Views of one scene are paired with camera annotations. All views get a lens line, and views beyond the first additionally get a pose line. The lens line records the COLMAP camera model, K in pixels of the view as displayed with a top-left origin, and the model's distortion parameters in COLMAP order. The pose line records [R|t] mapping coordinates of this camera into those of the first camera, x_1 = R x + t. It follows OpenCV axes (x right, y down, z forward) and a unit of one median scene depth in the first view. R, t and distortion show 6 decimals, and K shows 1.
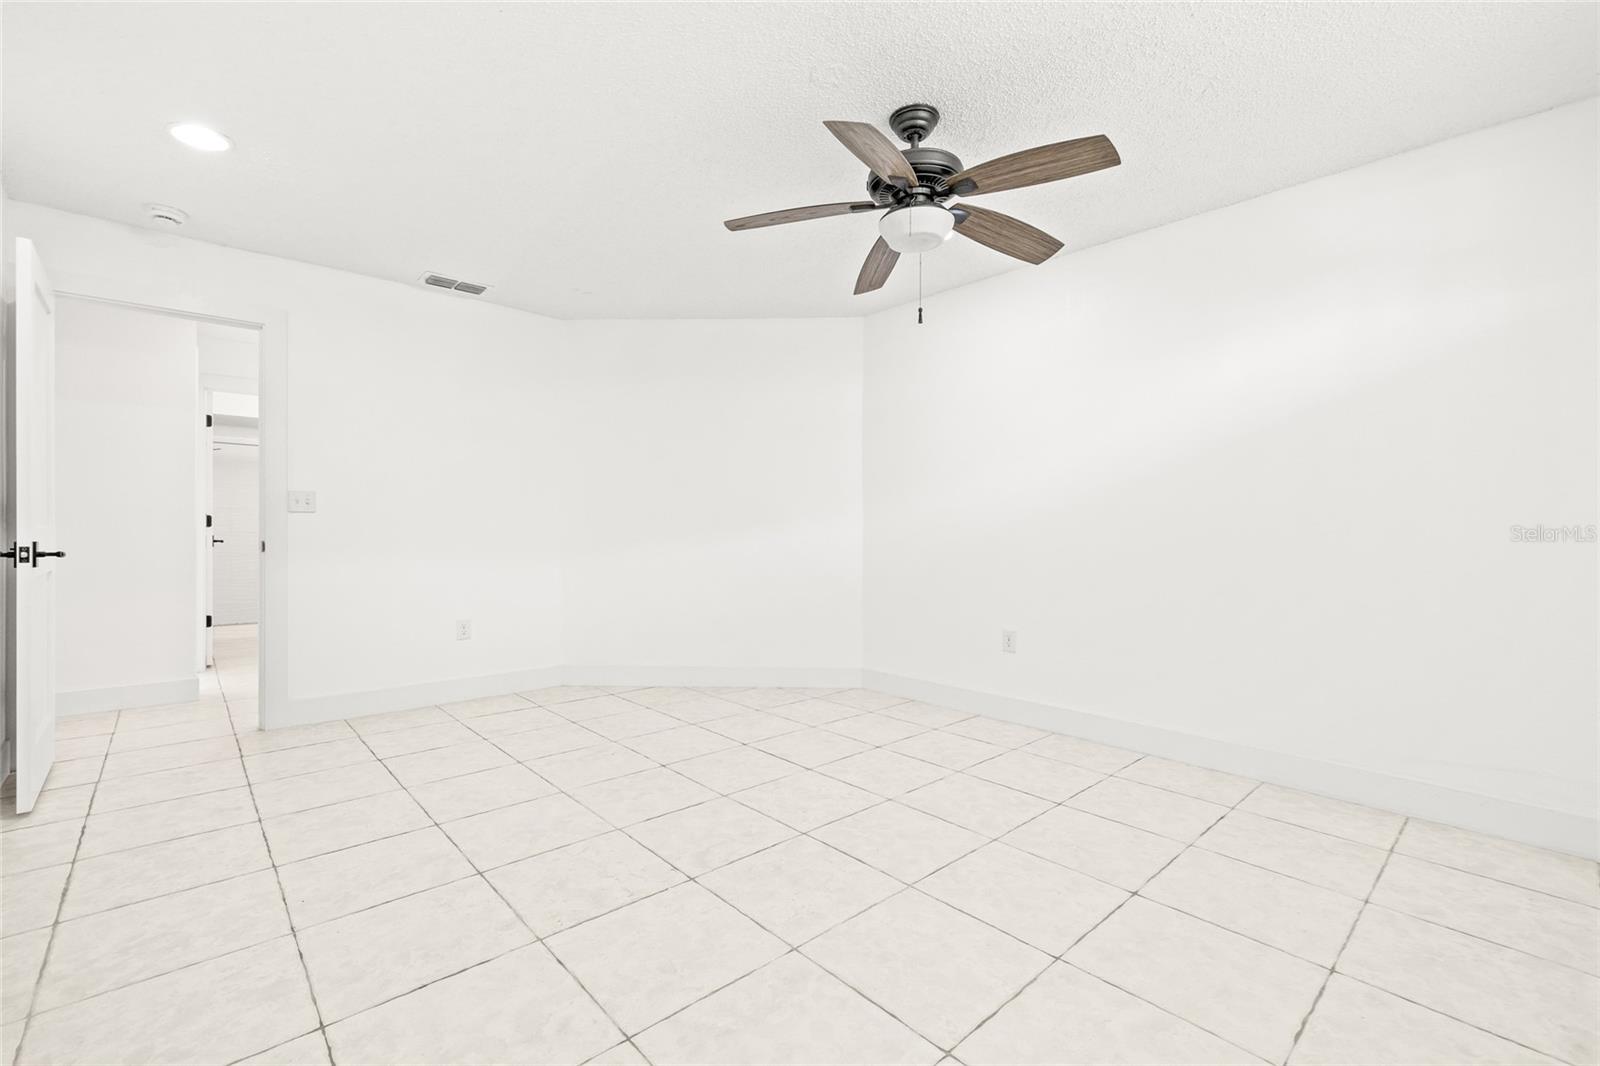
lens RADIAL K [[674.9, 0, 799.7], [0, 674.9, 530.5], [0, 0, 1]] dist [0.000060, 0.000171]
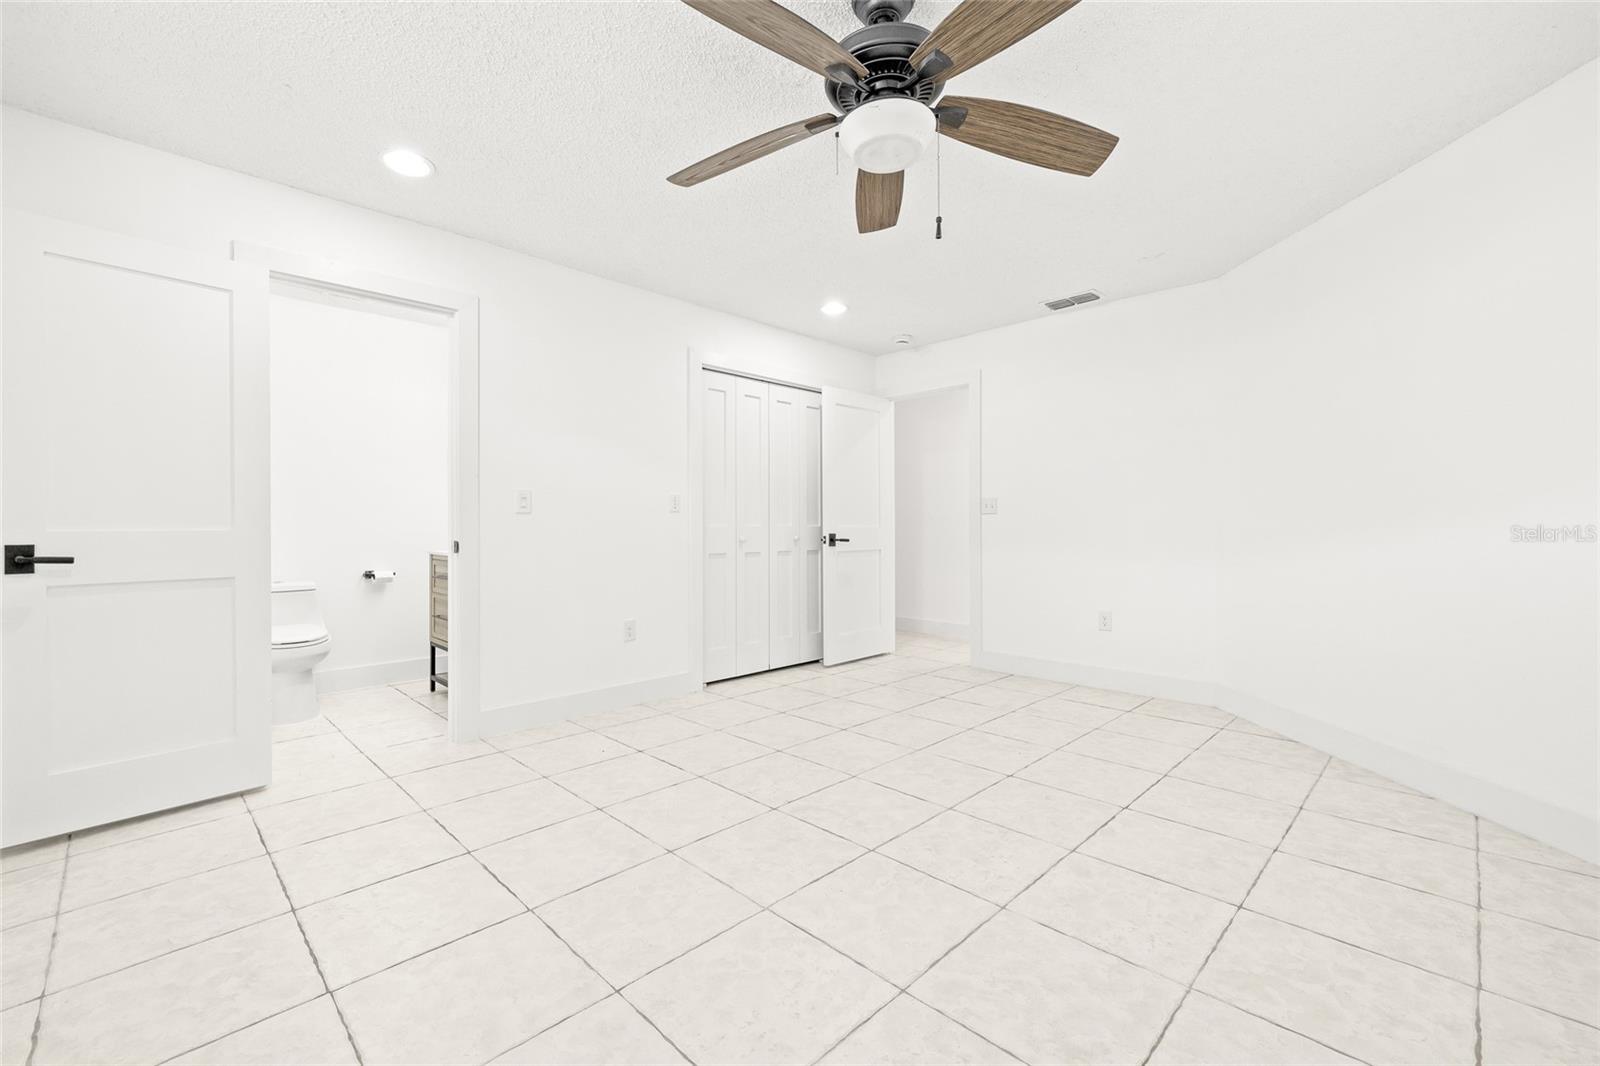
lens RADIAL K [[674.9, 0, 805.4], [0, 674.9, 529.5], [0, 0, 1]] dist [0.000060, 0.000171]
pose [[0.057786, -0.001099, -0.998328, 0.698812], [0.005595, 0.999984, -0.000777, 0.003904], [0.998313, -0.005540, 0.057791, 0.640951]]
